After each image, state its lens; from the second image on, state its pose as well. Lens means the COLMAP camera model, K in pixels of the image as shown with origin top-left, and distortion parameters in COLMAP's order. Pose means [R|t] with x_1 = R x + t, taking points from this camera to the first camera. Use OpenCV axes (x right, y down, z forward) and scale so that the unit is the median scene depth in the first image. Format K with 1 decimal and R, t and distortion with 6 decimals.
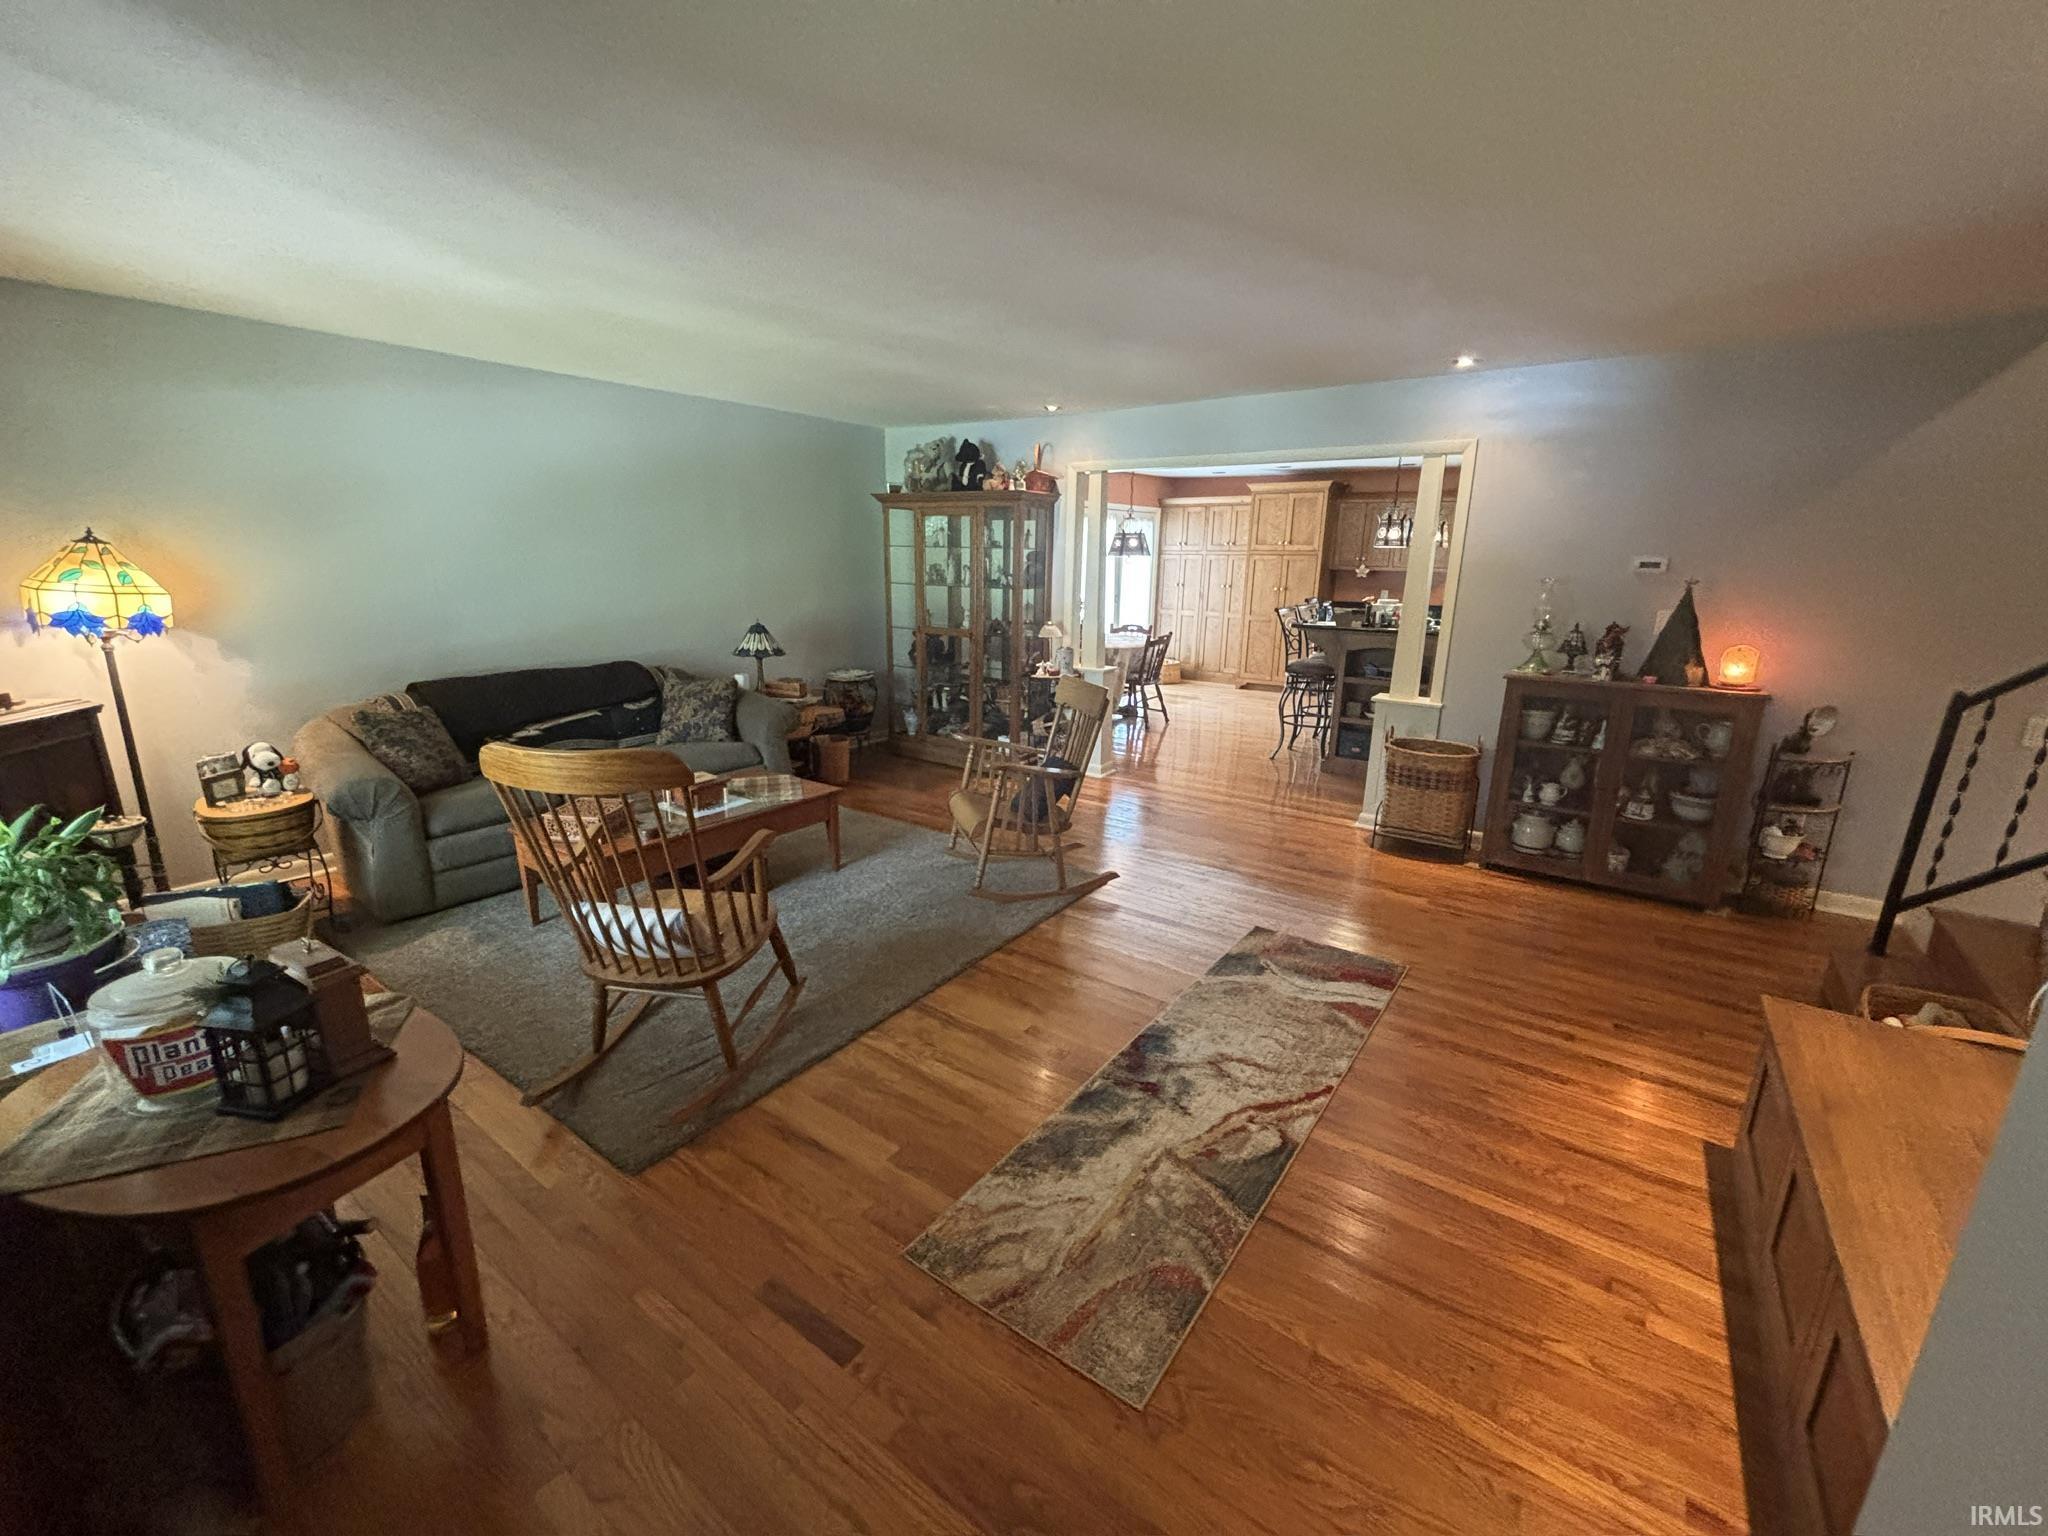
lens RADIAL K [[824.5, 0, 1024.0], [0, 824.5, 768.0], [0, 0, 1]] dist [-0.001299, -0.000009]
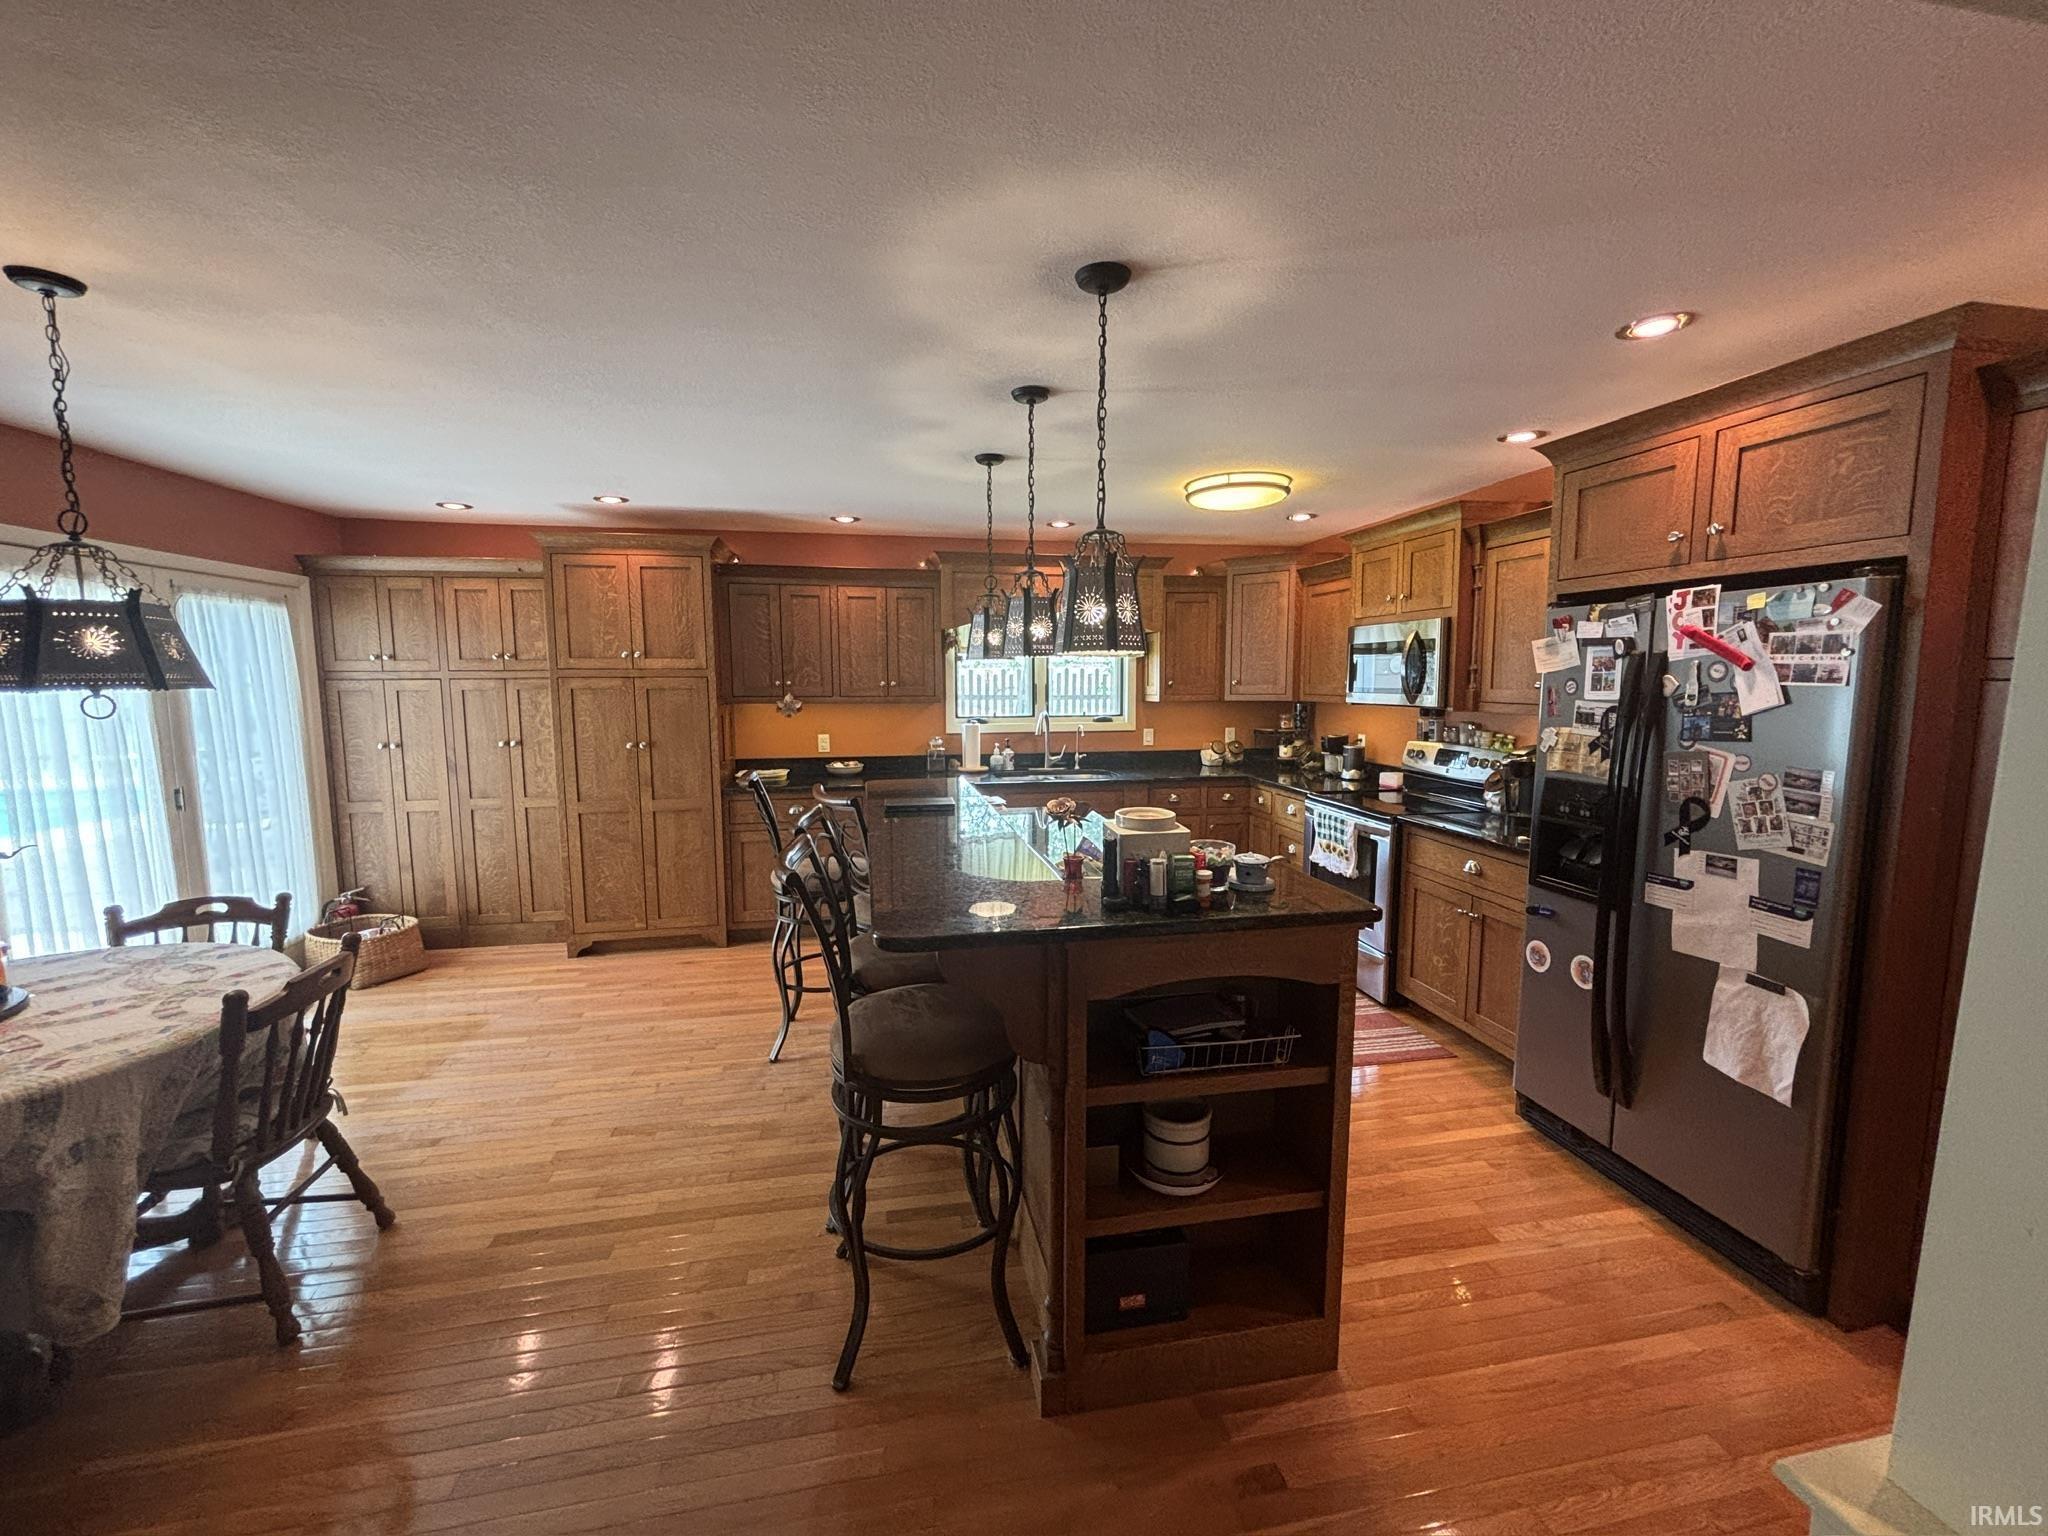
lens RADIAL K [[824.5, 0, 1024.0], [0, 824.5, 768.0], [0, 0, 1]] dist [-0.001299, -0.000009]
pose [[0.683886, -0.095097, 0.723365, 0.103111], [0.196724, 0.978783, -0.057311, -0.121929], [-0.702567, 0.181497, 0.688083, 0.468547]]
